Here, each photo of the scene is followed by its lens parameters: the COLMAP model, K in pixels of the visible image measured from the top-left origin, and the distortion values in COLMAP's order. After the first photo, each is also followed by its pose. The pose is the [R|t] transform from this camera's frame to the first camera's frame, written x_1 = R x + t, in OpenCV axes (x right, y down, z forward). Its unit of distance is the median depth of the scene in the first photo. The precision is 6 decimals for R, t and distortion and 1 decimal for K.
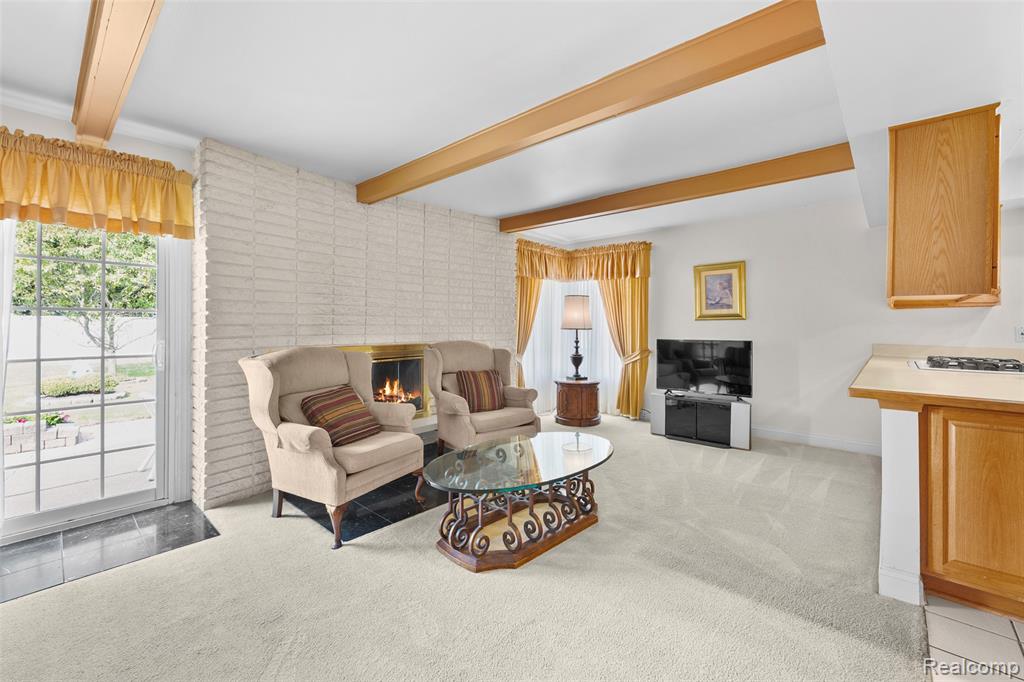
lens RADIAL K [[412.4, 0, 516.0], [0, 412.4, 331.5], [0, 0, 1]] dist [-0.005332, 0.002498]
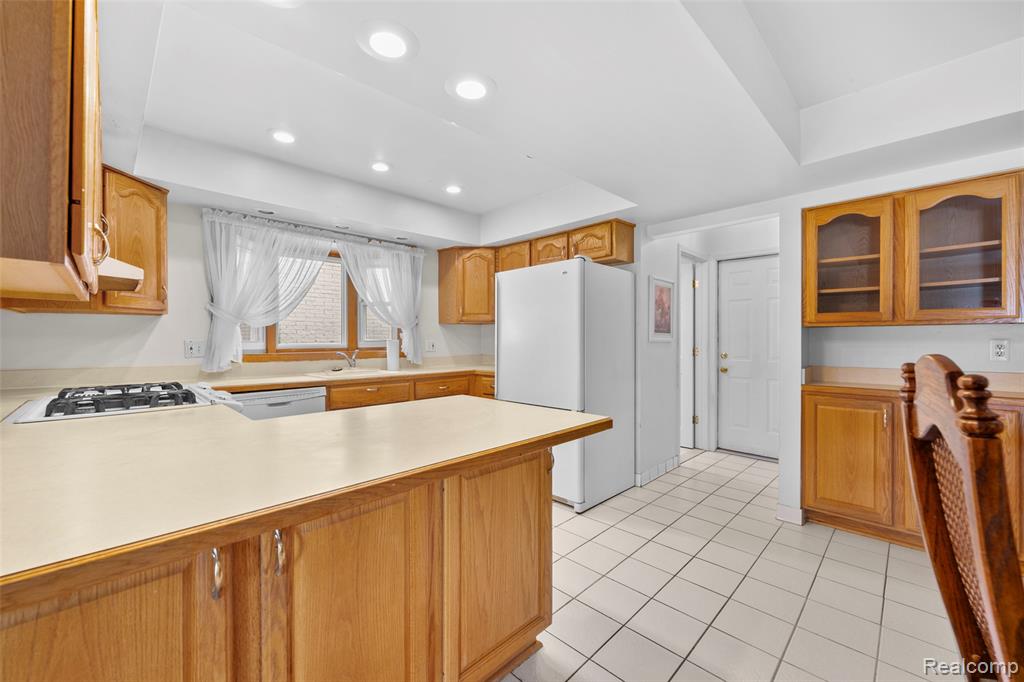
lens RADIAL K [[412.4, 0, 509.8], [0, 412.4, 339.7], [0, 0, 1]] dist [-0.005332, 0.002498]
pose [[0.054573, -0.002969, 0.998505, 0.306844], [0.012340, 0.999921, 0.002298, -0.004844], [-0.998434, 0.012196, 0.054605, 0.215555]]
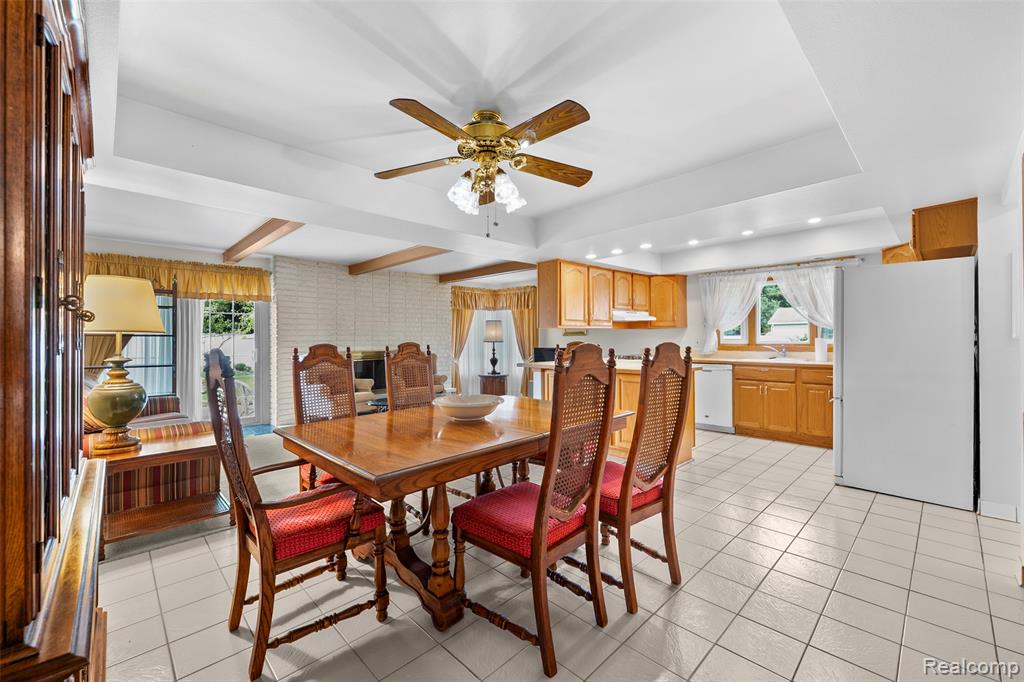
lens RADIAL K [[412.4, 0, 511.5], [0, 412.4, 341.7], [0, 0, 1]] dist [-0.005332, 0.002498]
pose [[0.997439, -0.008197, -0.071055, 0.417559], [0.007601, 0.999934, -0.008645, 0.009648], [0.071121, 0.008083, 0.997435, -0.706405]]
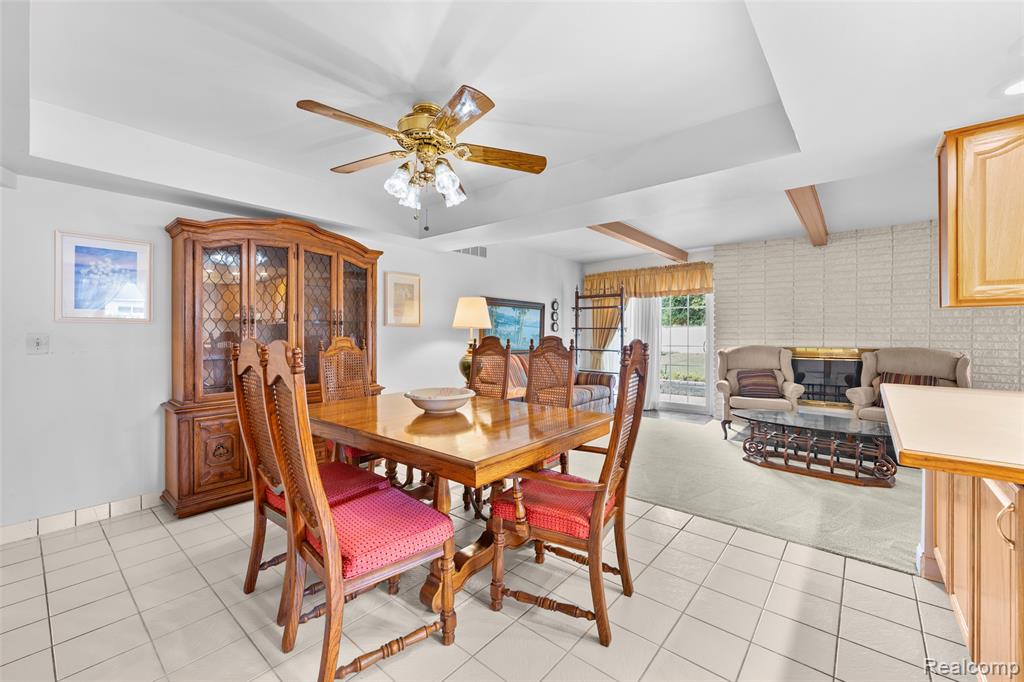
lens RADIAL K [[412.4, 0, 506.7], [0, 412.4, 333.4], [0, 0, 1]] dist [-0.005332, 0.002498]
pose [[0.027659, 0.000635, -0.999617, 0.880323], [-0.012805, 0.999918, 0.000281, -0.000528], [0.999535, 0.012793, 0.027665, -0.087974]]
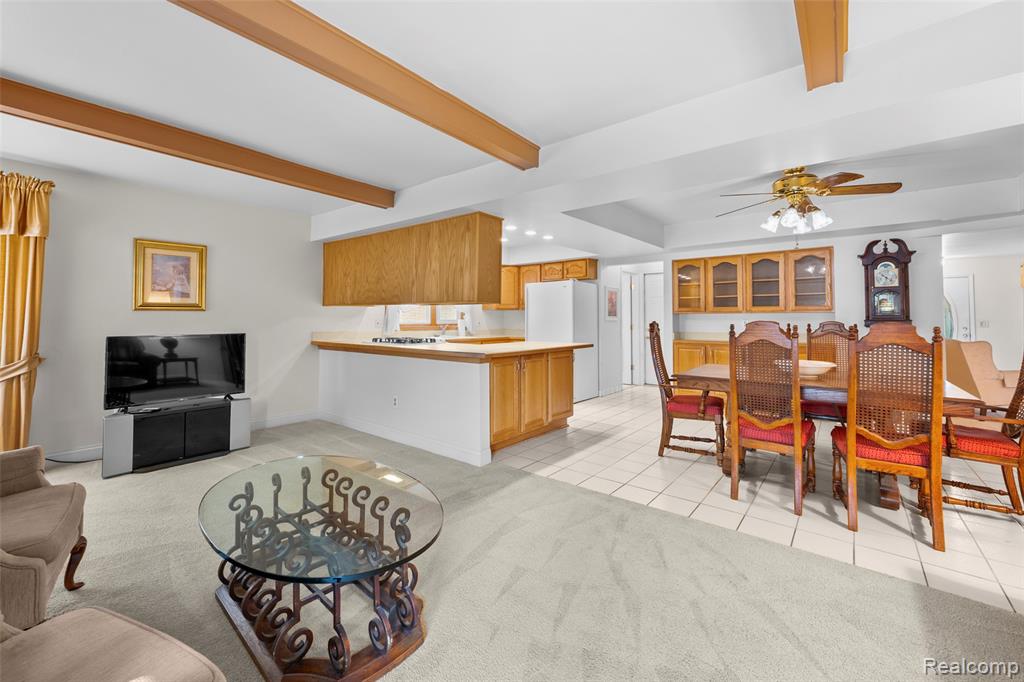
lens RADIAL K [[412.4, 0, 509.8], [0, 412.4, 306.7], [0, 0, 1]] dist [-0.005332, 0.002498]
pose [[-0.040906, 0.031423, 0.998669, -0.414649], [0.010550, 0.999463, -0.031016, -0.003132], [-0.999107, 0.009267, -0.041216, 0.410929]]
